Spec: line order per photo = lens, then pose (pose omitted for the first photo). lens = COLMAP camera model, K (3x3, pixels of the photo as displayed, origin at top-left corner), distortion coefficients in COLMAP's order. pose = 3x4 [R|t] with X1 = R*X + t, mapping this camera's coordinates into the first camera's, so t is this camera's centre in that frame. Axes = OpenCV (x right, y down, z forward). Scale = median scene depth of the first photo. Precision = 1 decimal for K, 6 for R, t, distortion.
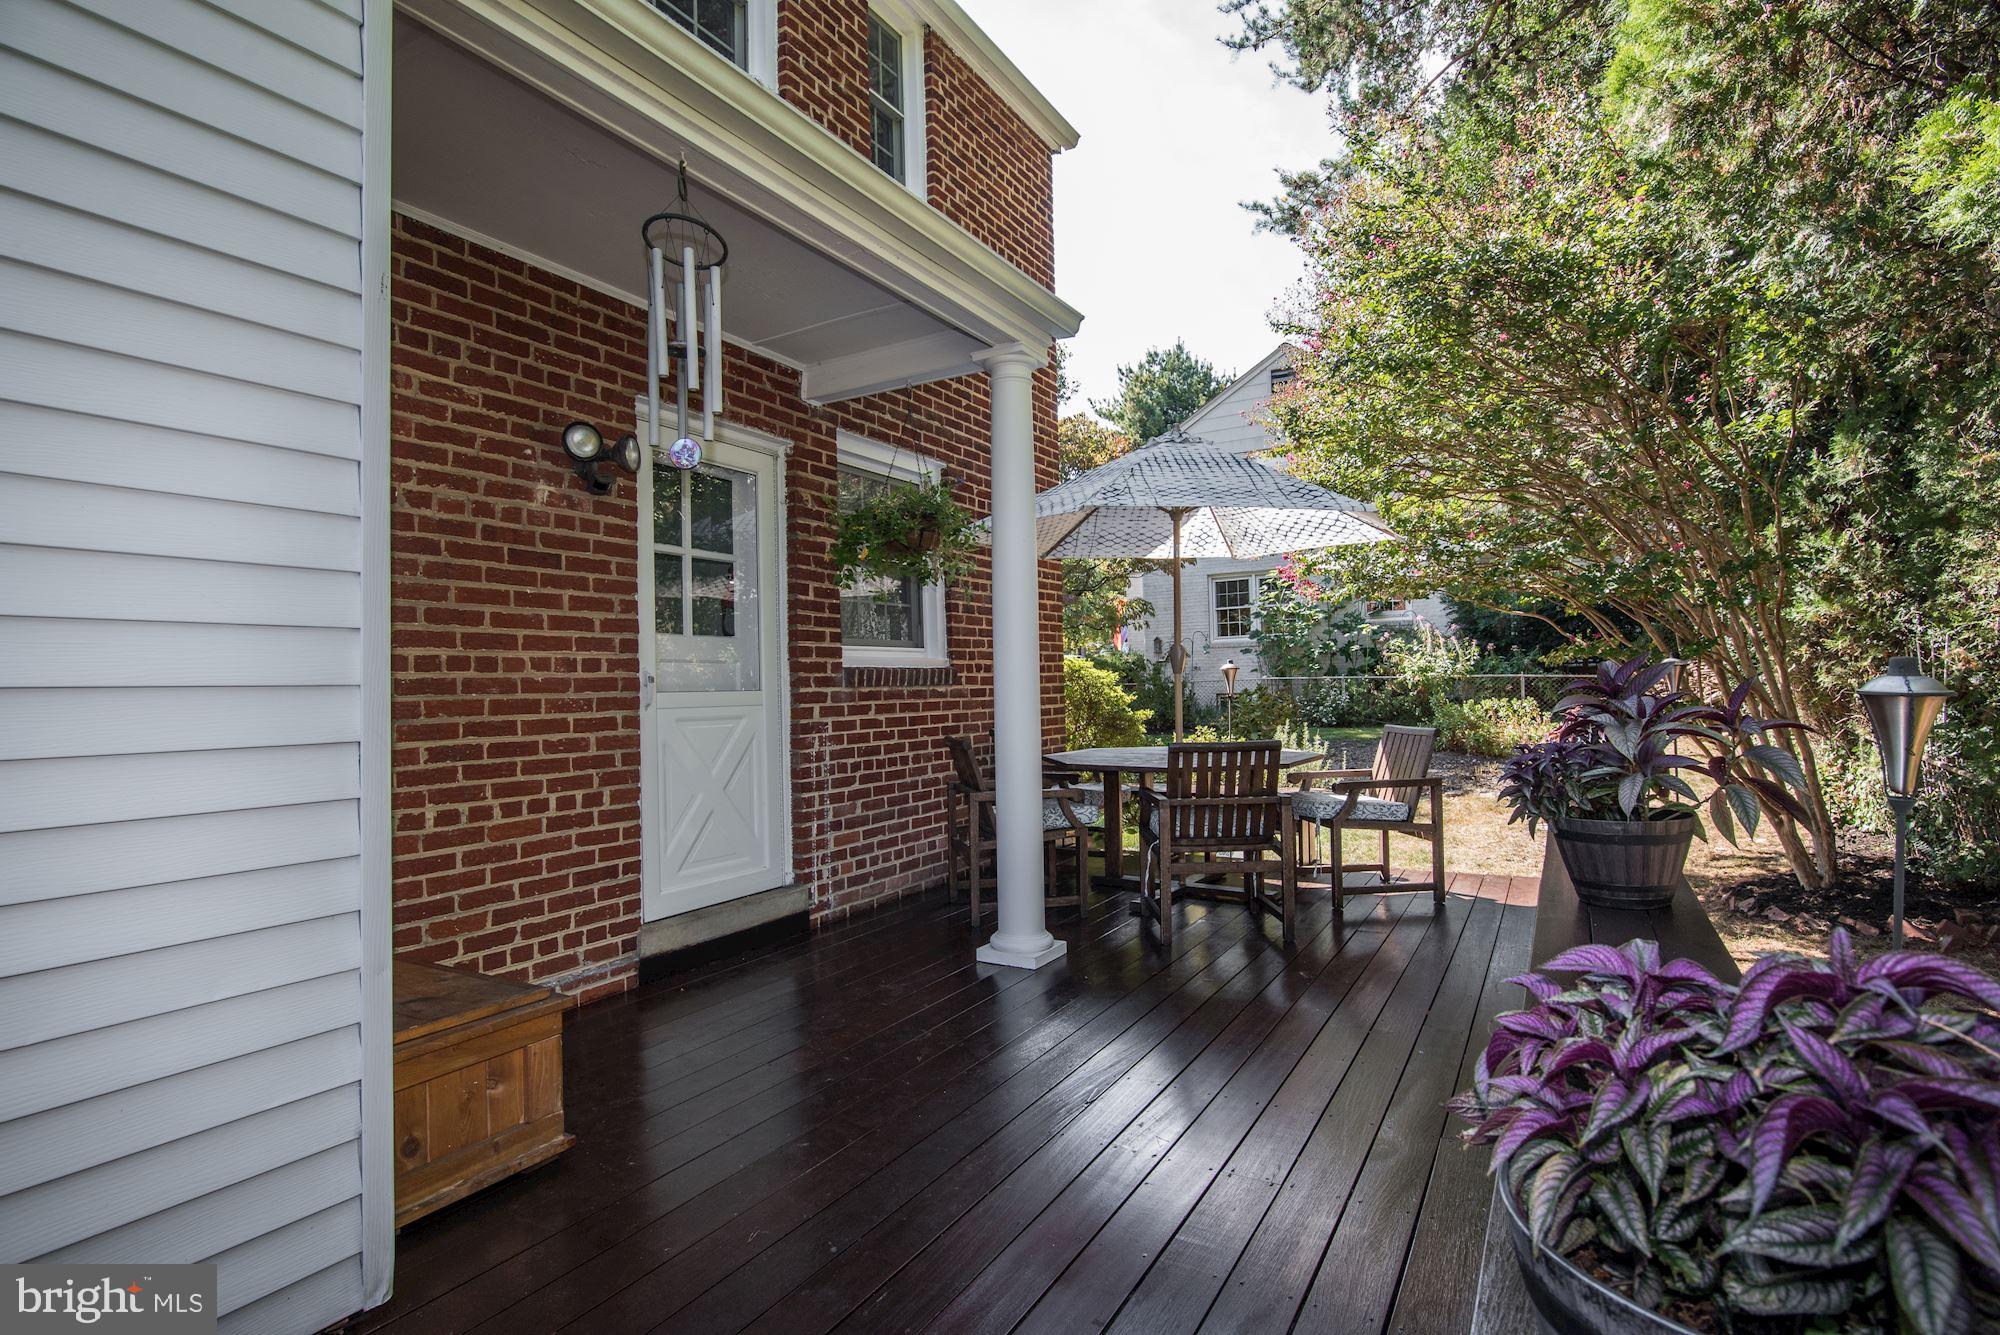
lens RADIAL K [[974.4, 0, 996.5], [0, 974.4, 664.6], [0, 0, 1]] dist [-0.005008, 0.000087]
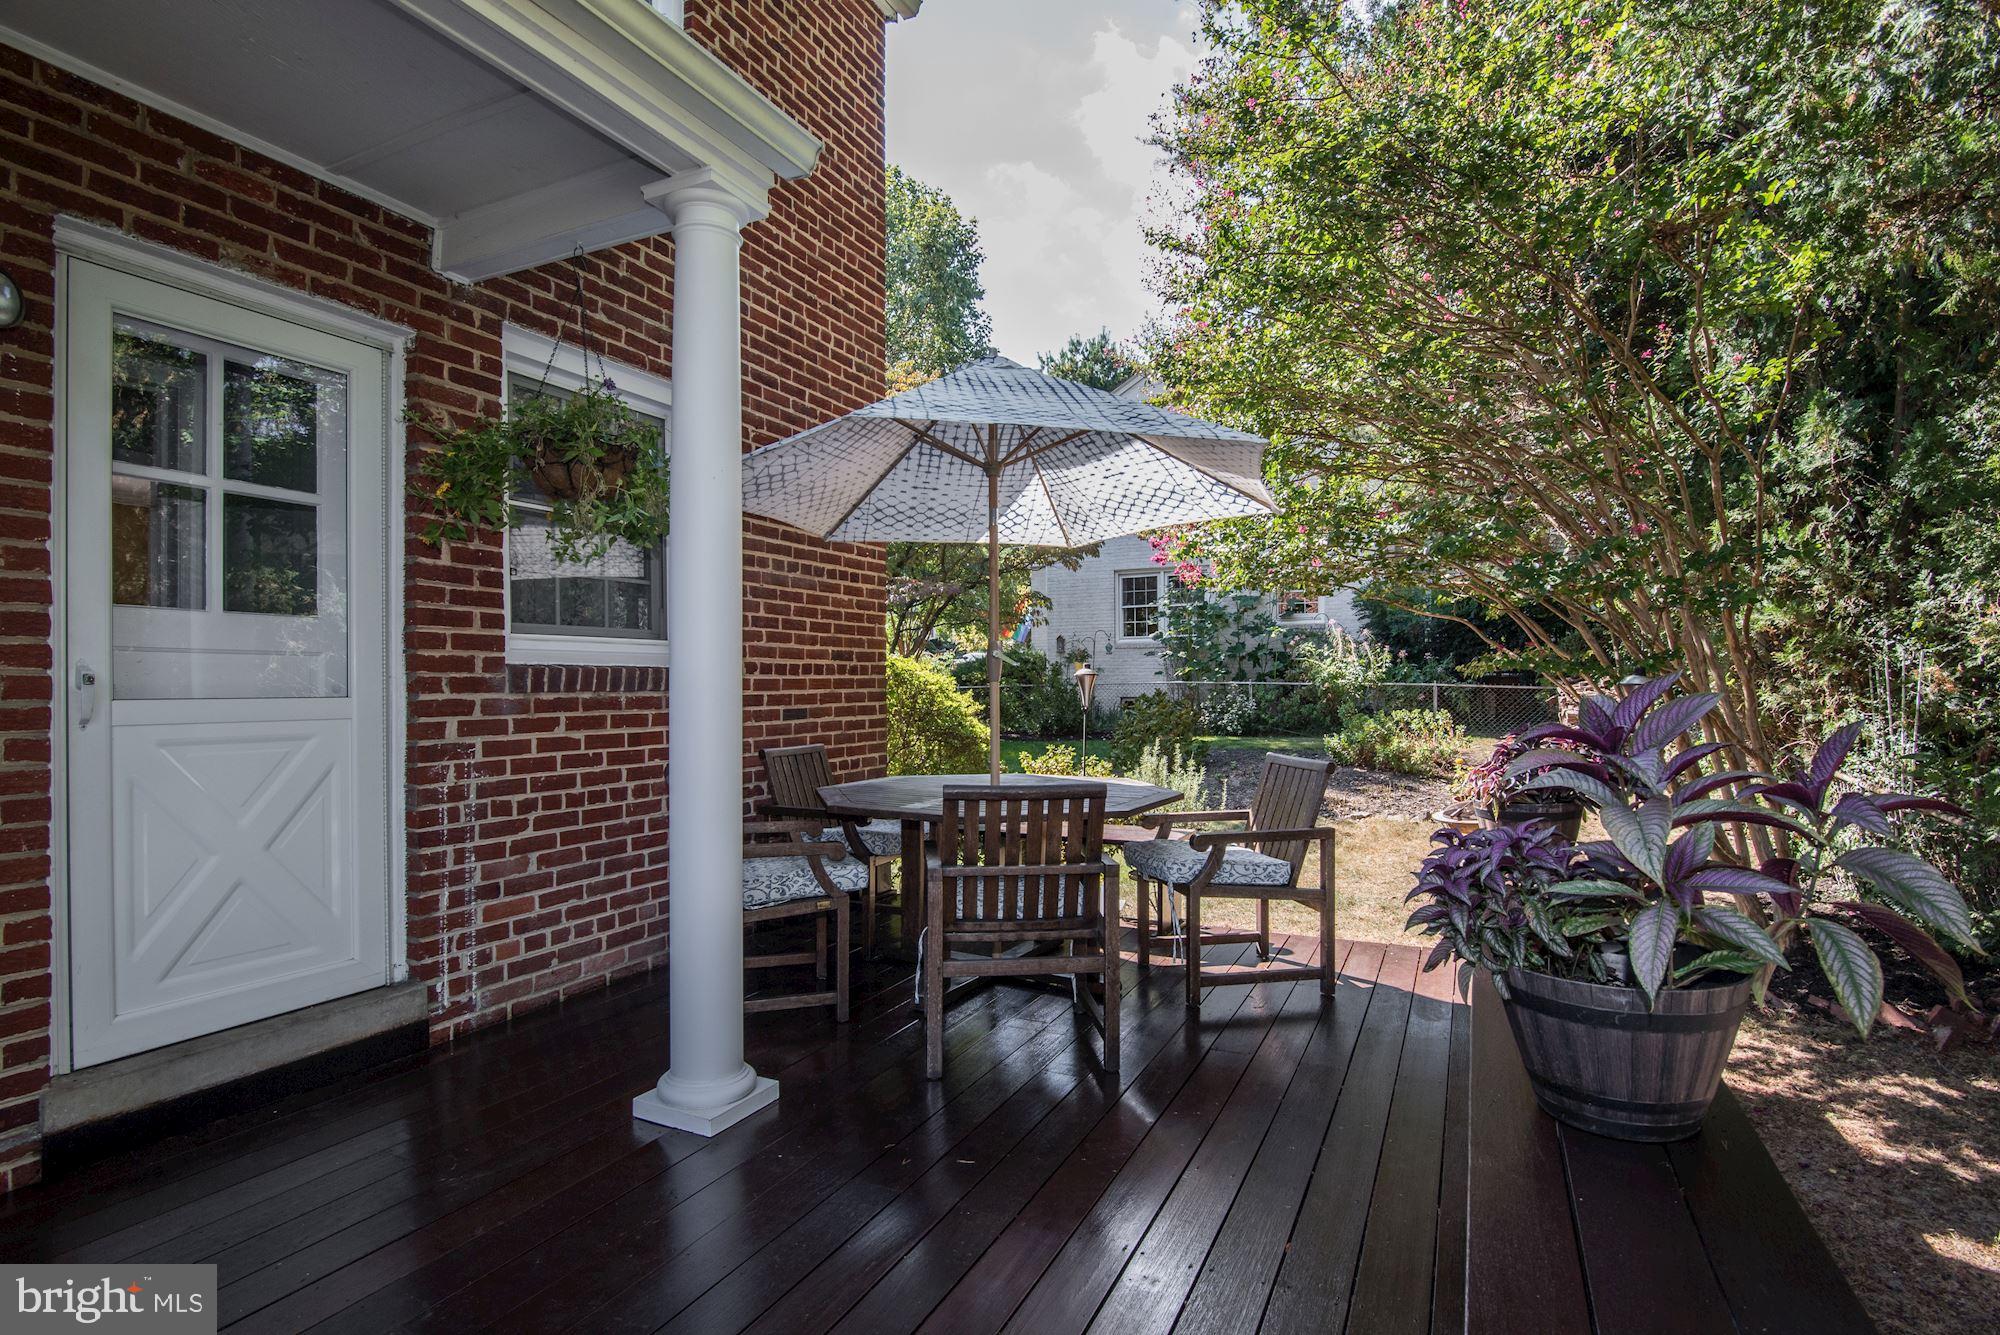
lens RADIAL K [[974.4, 0, 999.2], [0, 974.4, 677.2], [0, 0, 1]] dist [-0.005008, 0.000087]
pose [[0.996913, 0.018915, 0.076200, 0.141430], [-0.020143, 0.999679, 0.015378, -0.006016], [-0.075885, -0.016865, 0.996974, 0.276184]]
